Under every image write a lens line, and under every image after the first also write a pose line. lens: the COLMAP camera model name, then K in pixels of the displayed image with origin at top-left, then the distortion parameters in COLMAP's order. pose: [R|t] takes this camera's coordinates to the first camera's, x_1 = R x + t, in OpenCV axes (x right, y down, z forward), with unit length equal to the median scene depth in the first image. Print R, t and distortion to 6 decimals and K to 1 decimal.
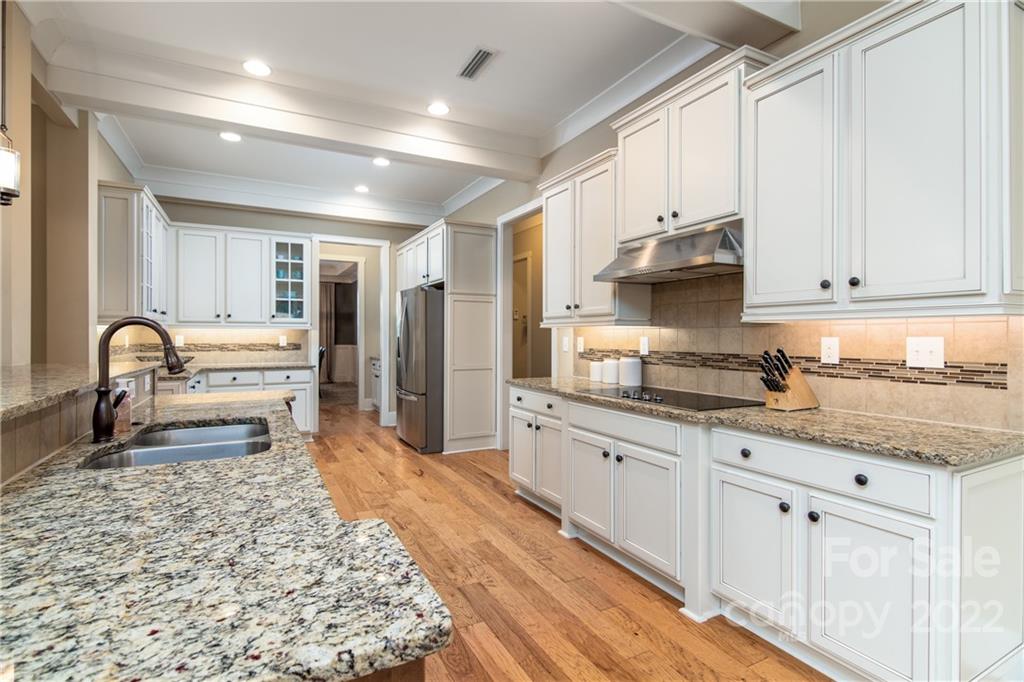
lens RADIAL K [[490.1, 0, 506.5], [0, 490.1, 335.2], [0, 0, 1]] dist [0.002083, -0.003200]
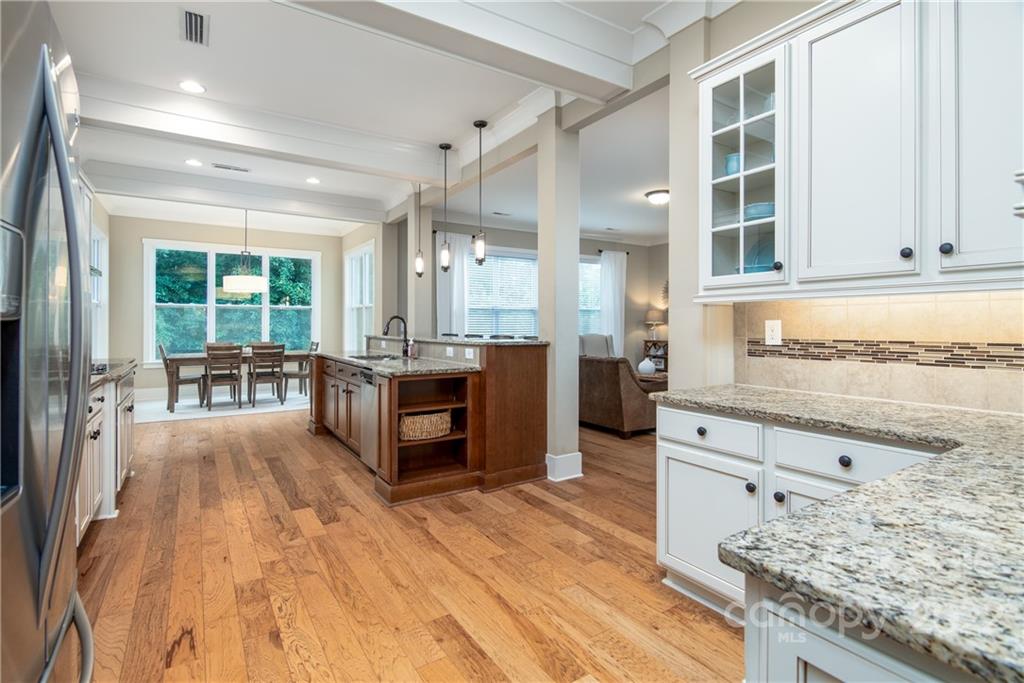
lens RADIAL K [[490.1, 0, 506.3], [0, 490.1, 323.4], [0, 0, 1]] dist [0.002083, -0.003200]
pose [[-0.996076, 0.000733, -0.088495, -0.477270], [0.001419, 0.999969, -0.007691, 0.012852], [0.088487, -0.007786, -0.996047, 1.653219]]
